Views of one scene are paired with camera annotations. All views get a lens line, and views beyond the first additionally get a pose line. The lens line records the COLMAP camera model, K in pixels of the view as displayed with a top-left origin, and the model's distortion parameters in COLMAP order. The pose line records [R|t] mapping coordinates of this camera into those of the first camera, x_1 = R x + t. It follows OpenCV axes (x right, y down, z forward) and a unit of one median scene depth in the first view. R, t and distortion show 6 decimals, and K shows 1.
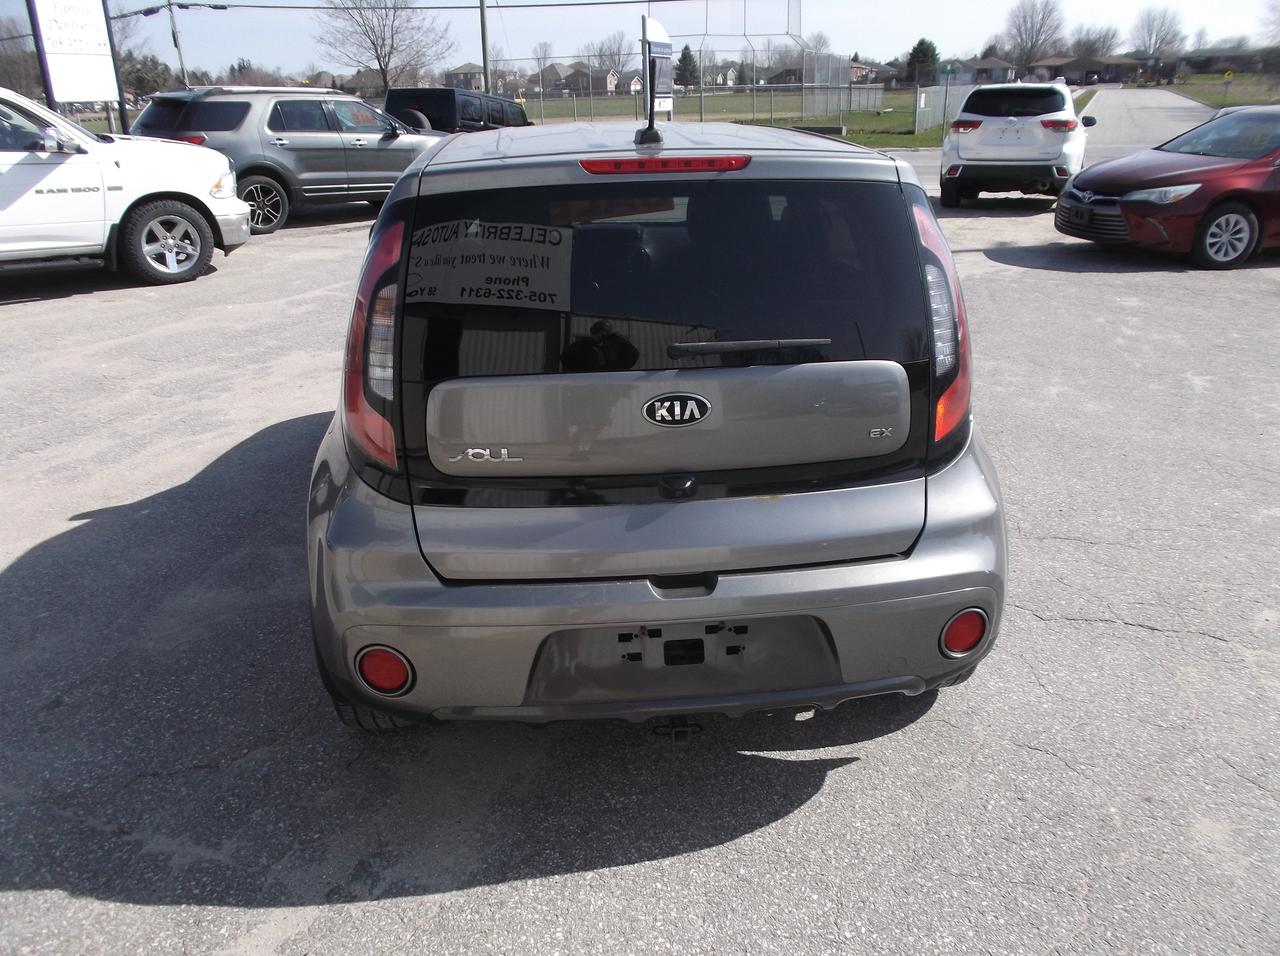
lens RADIAL K [[1011.5, 0, 649.5], [0, 1011.5, 527.8], [0, 0, 1]] dist [-0.025712, 0.003474]
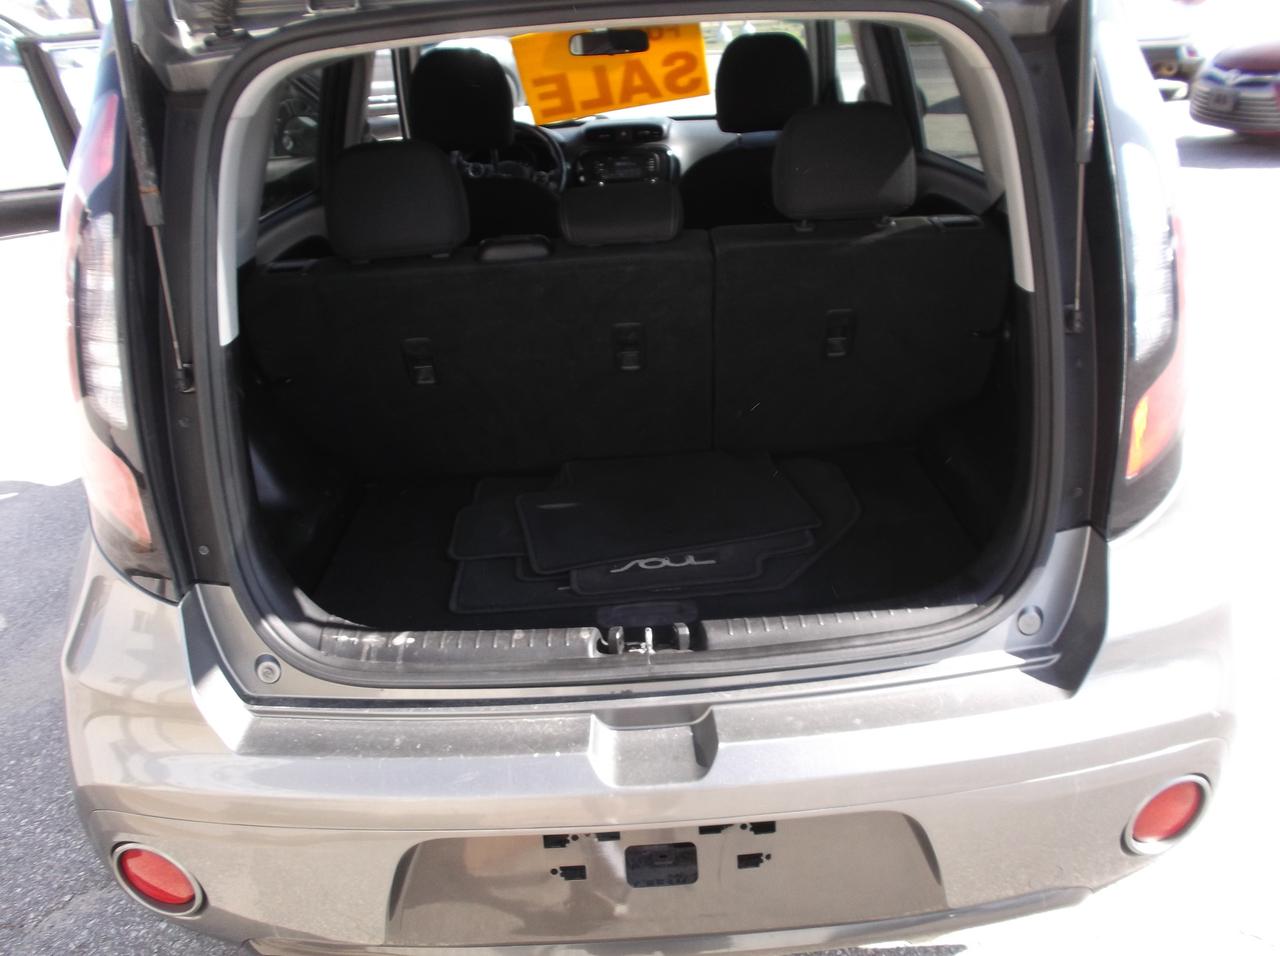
lens RADIAL K [[1011.5, 0, 649.5], [0, 1011.5, 527.8], [0, 0, 1]] dist [-0.025712, 0.003474]
pose [[0.996861, -0.001912, -0.079146, 0.058025], [0.008161, 0.996864, 0.078710, -0.086693], [0.078747, -0.079109, 0.993751, 0.366037]]
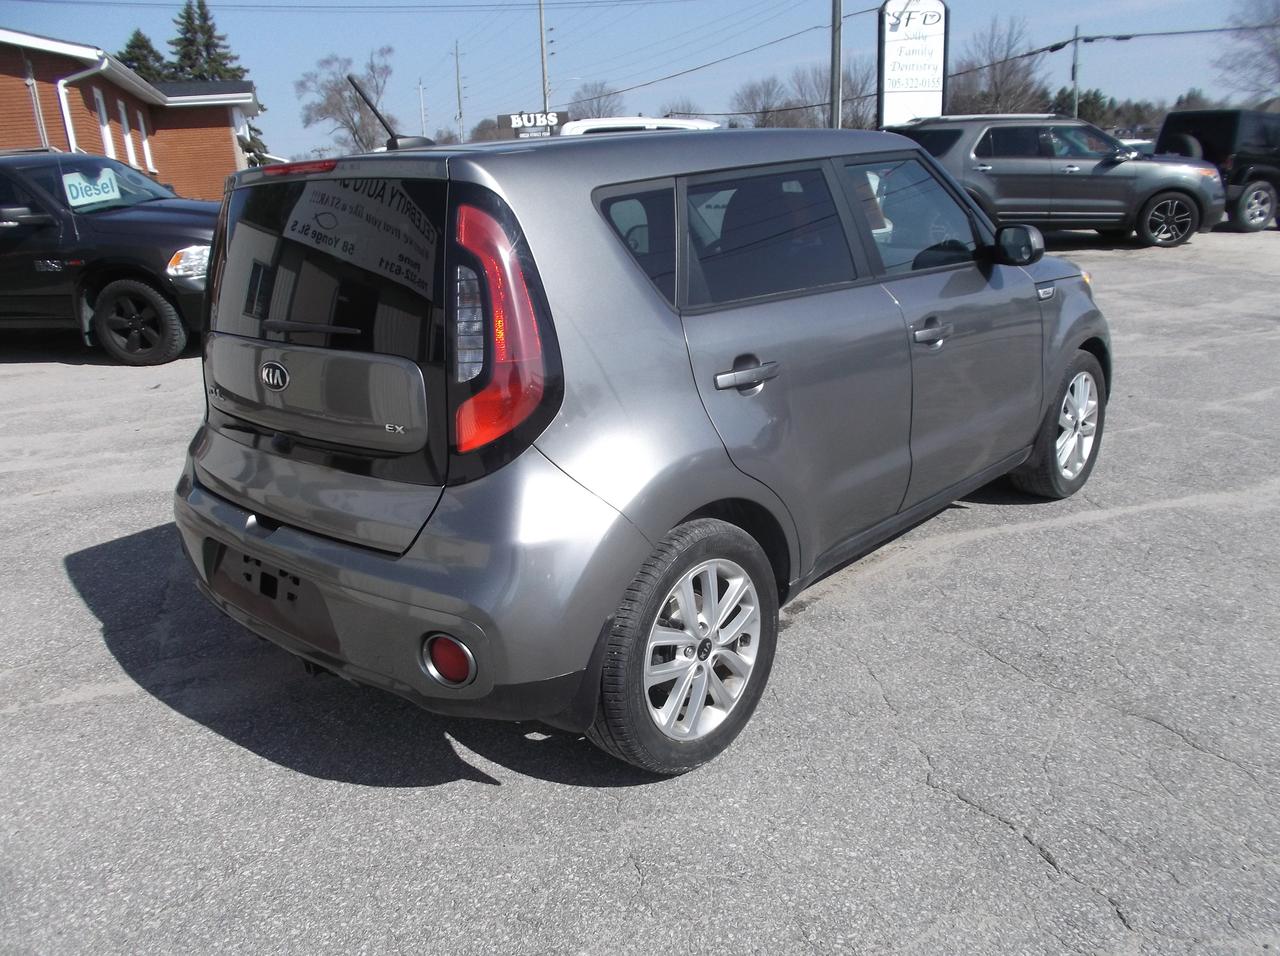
lens RADIAL K [[1011.5, 0, 649.5], [0, 1011.5, 527.8], [0, 0, 1]] dist [-0.025712, 0.003474]
pose [[0.669171, 0.240815, -0.703007, 0.903056], [-0.260370, 0.962045, 0.081710, -0.119523], [0.696001, 0.128364, 0.706474, 0.383746]]
